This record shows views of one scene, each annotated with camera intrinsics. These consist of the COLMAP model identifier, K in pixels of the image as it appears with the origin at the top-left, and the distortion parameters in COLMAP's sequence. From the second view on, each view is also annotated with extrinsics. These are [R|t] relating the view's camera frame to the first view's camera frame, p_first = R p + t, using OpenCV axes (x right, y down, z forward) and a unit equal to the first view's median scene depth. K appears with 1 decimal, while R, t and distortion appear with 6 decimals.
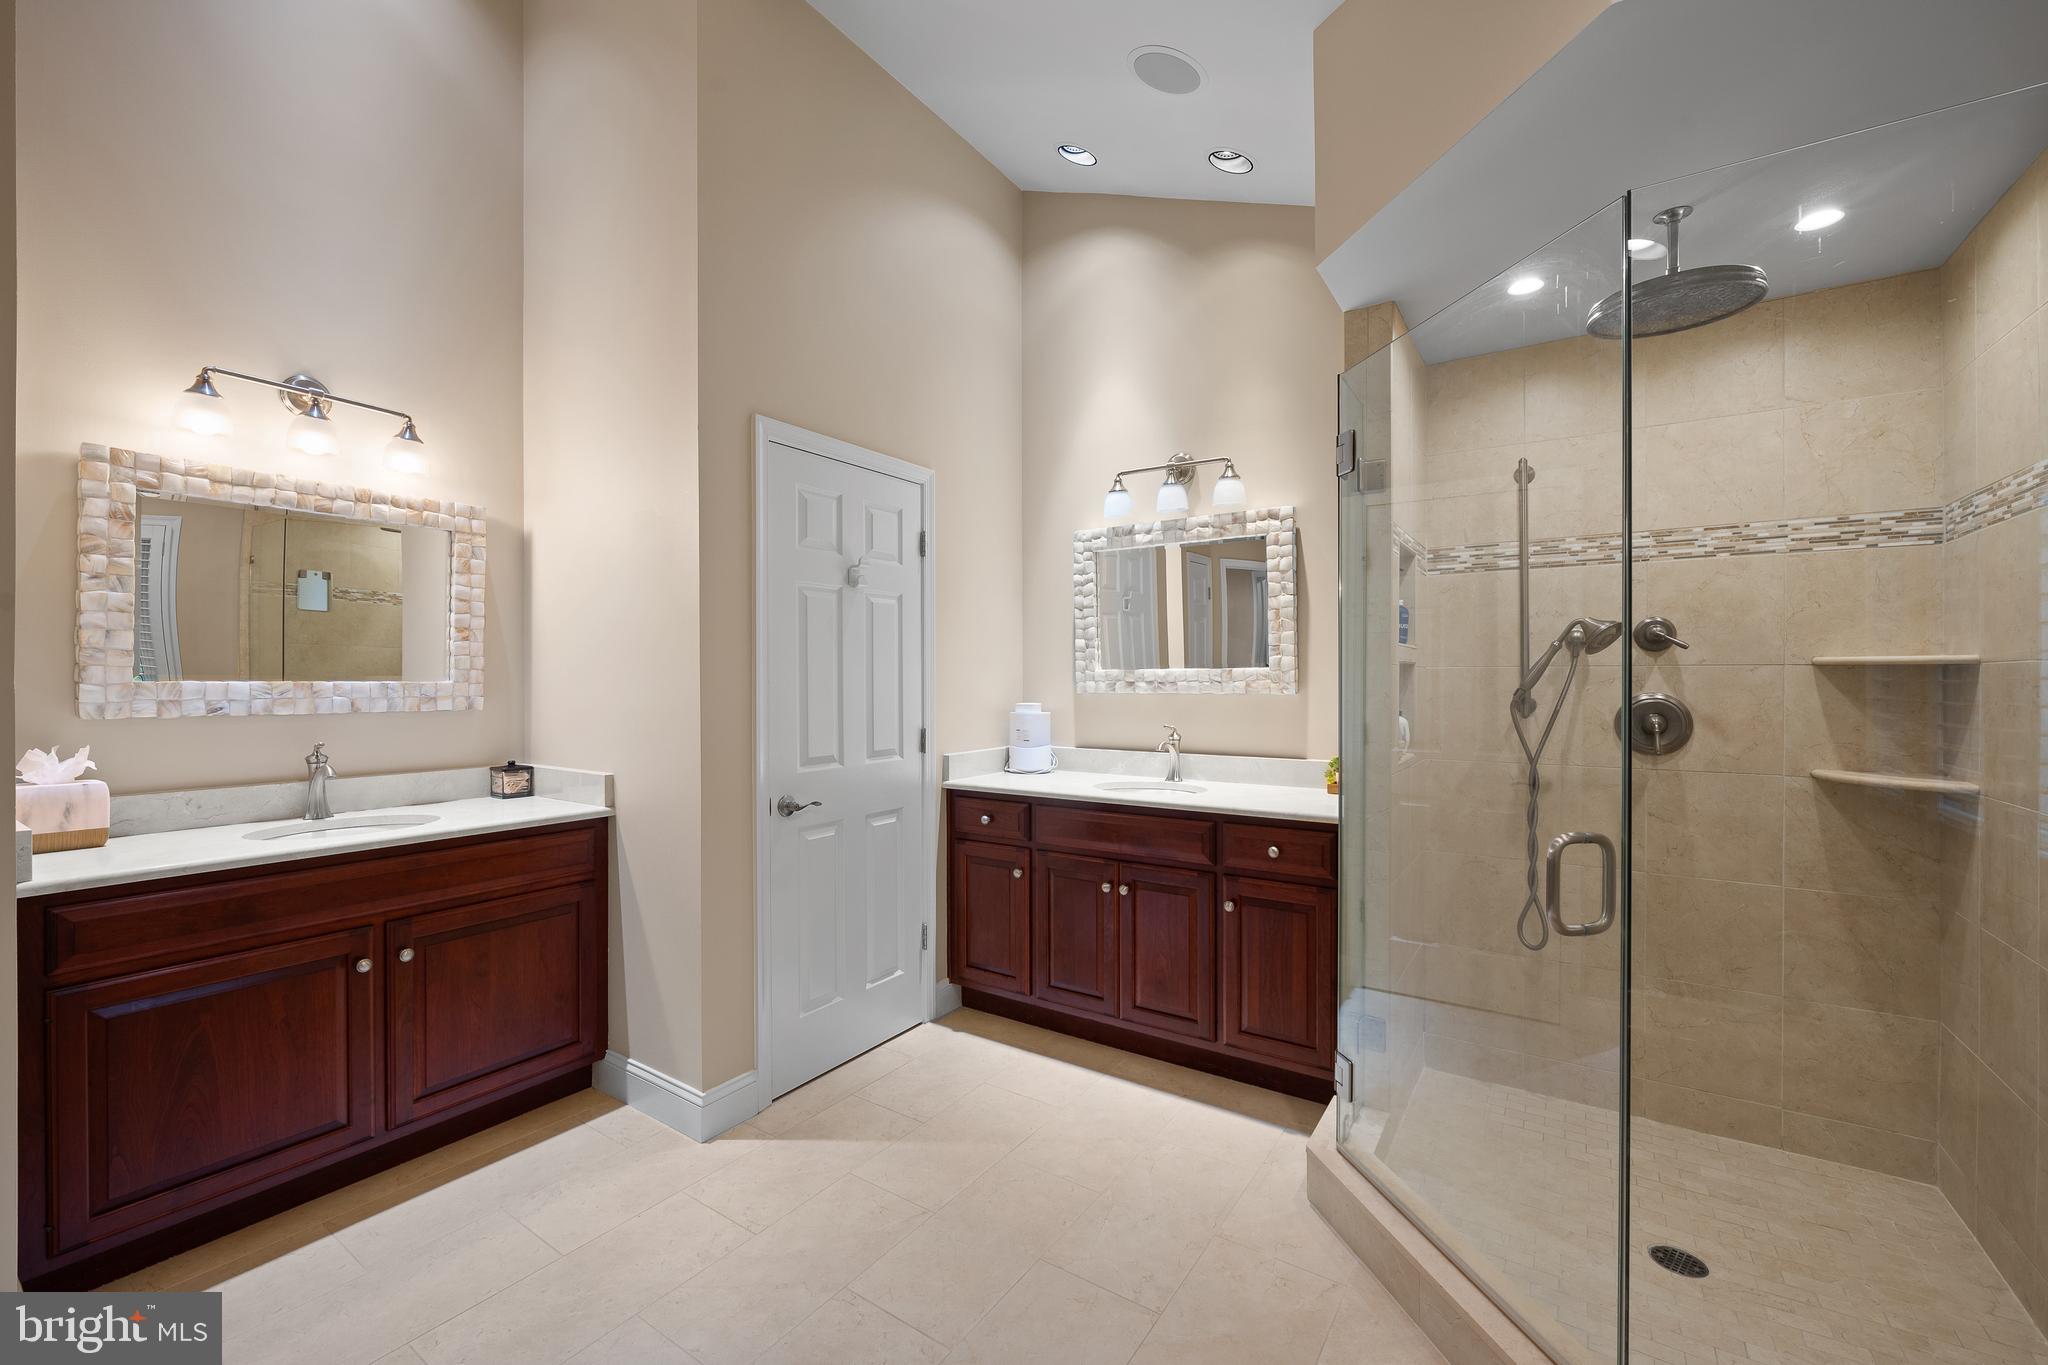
lens RADIAL K [[828.0, 0, 1024.0], [0, 828.0, 682.5], [0, 0, 1]] dist [-0.000630, -0.000012]
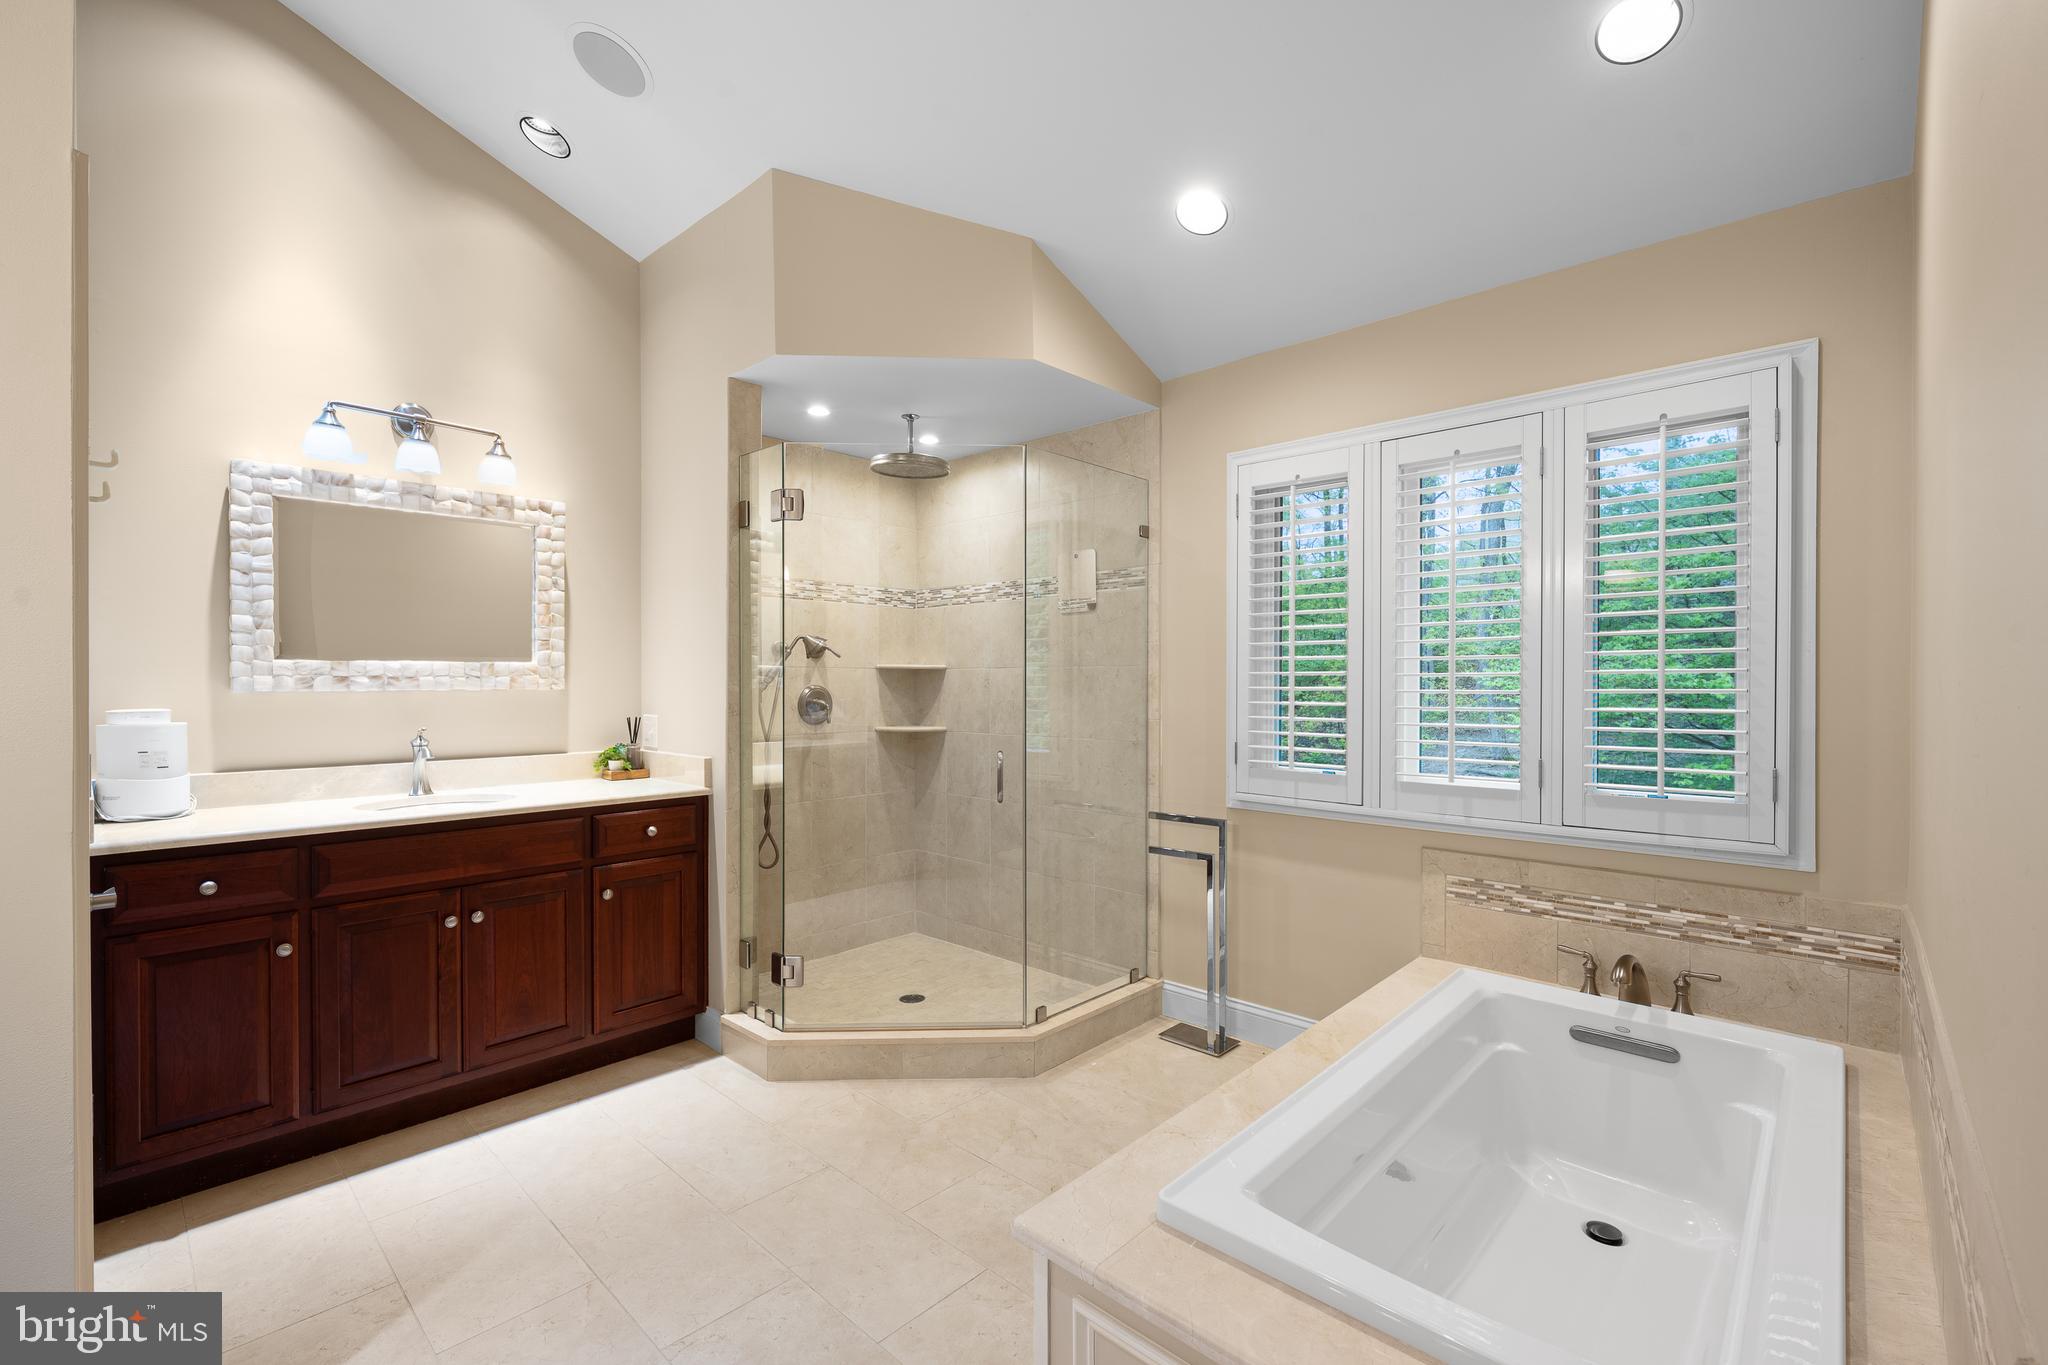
lens RADIAL K [[872.0, 0, 1019.7], [0, 872.0, 686.6], [0, 0, 1]] dist [0.000633, -0.000083]
pose [[0.171606, -0.003610, 0.985159, -0.625912], [0.004478, 0.999986, 0.002884, 0.010087], [-0.985155, 0.003917, 0.171620, 0.266775]]
